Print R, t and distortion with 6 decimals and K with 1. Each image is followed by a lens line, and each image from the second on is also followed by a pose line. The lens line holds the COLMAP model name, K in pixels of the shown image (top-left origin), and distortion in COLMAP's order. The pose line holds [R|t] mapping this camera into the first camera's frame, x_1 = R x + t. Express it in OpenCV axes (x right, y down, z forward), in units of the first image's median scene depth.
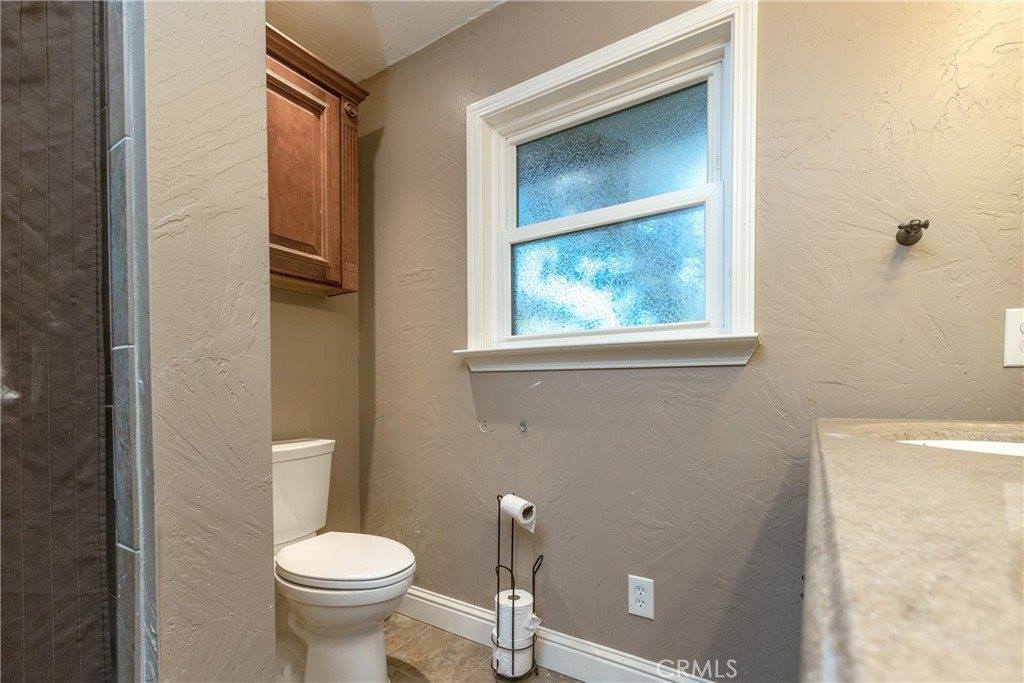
lens RADIAL K [[442.4, 0, 523.4], [0, 442.4, 396.6], [0, 0, 1]] dist [0.014914, -0.000096]
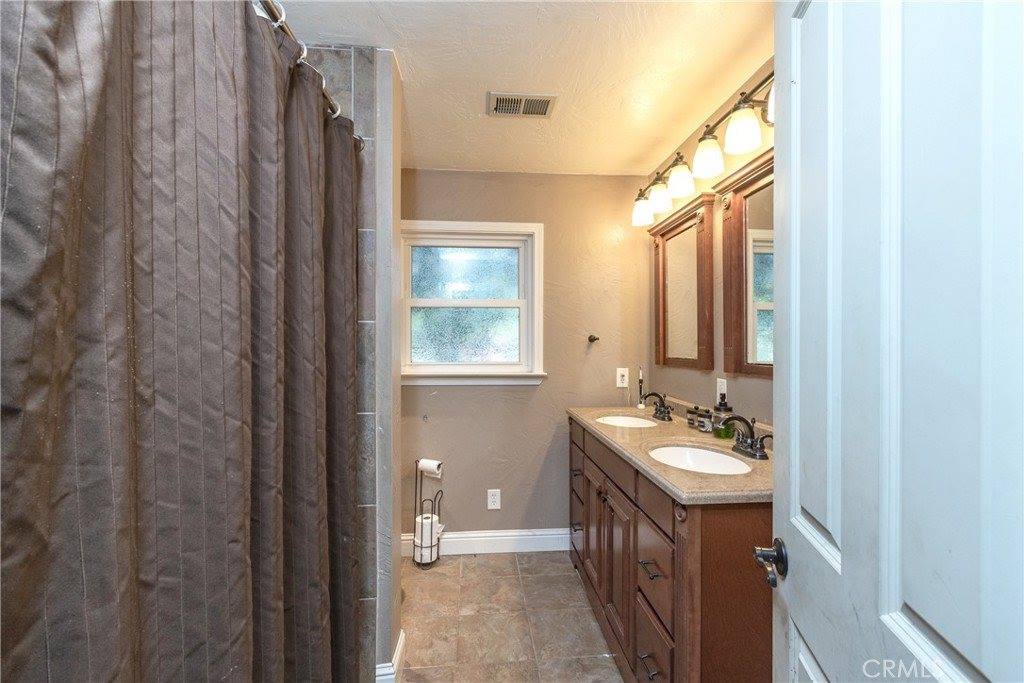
lens RADIAL K [[442.4, 0, 513.4], [0, 442.4, 344.2], [0, 0, 1]] dist [0.014914, -0.000096]
pose [[0.794766, 0.005961, 0.606887, -0.849405], [0.007650, 0.999774, -0.019839, -0.200661], [-0.606868, 0.020410, 0.794541, -0.627270]]
